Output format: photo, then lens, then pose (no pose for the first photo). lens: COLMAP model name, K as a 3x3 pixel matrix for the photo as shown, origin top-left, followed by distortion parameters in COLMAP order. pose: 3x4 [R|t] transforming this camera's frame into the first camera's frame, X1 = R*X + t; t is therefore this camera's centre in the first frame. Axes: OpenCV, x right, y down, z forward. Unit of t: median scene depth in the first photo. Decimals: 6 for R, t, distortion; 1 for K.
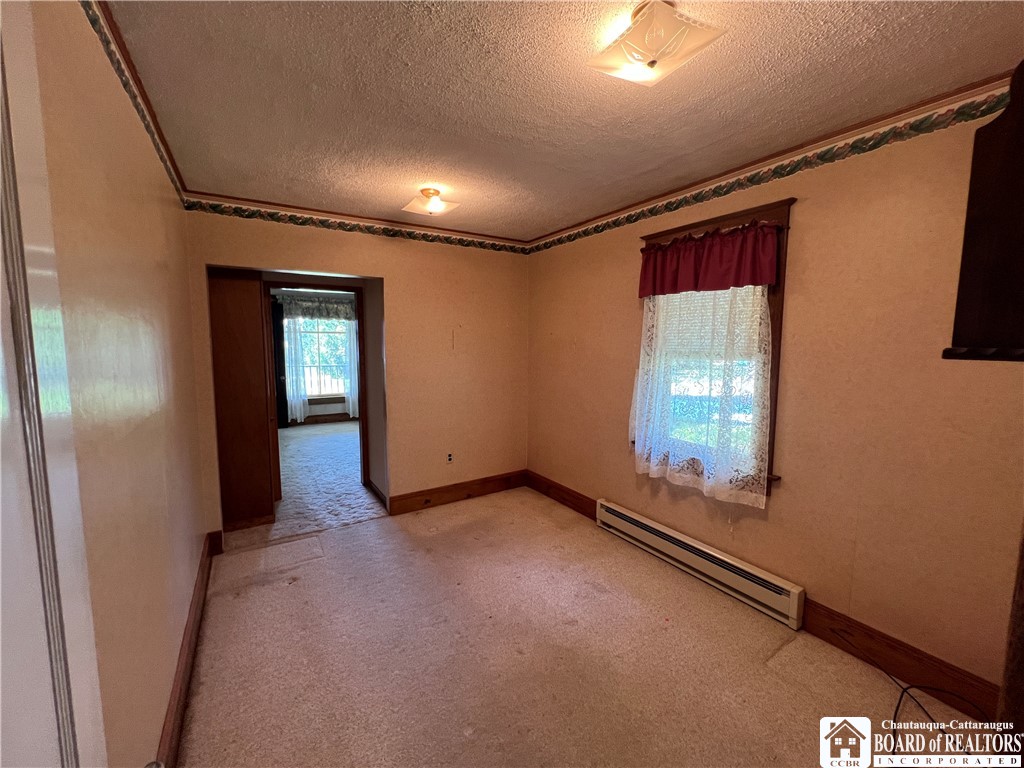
lens RADIAL K [[410.5, 0, 512.0], [0, 410.5, 384.0], [0, 0, 1]] dist [-0.002222, -0.000099]
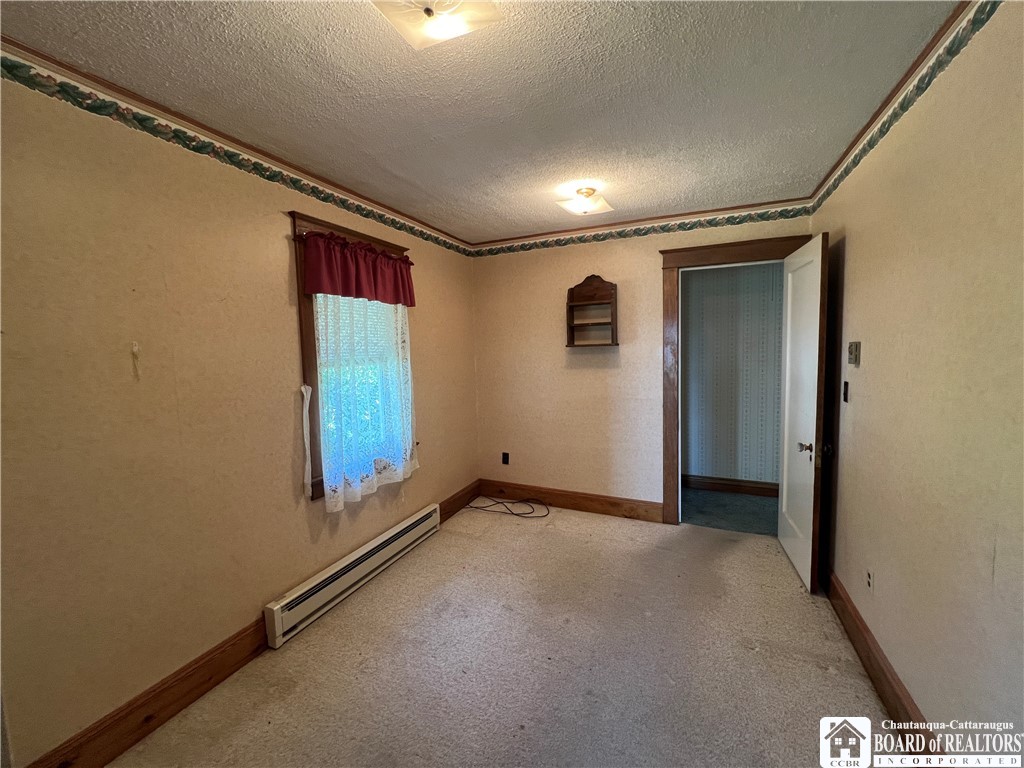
lens RADIAL K [[405.0, 0, 512.0], [0, 405.0, 384.0], [0, 0, 1]] dist [0.000244, 0.000018]
pose [[-0.550926, -0.061396, 0.832293, -0.573130], [0.114434, 0.982313, 0.148210, -0.116535], [-0.826671, 0.176896, -0.534156, 1.182515]]
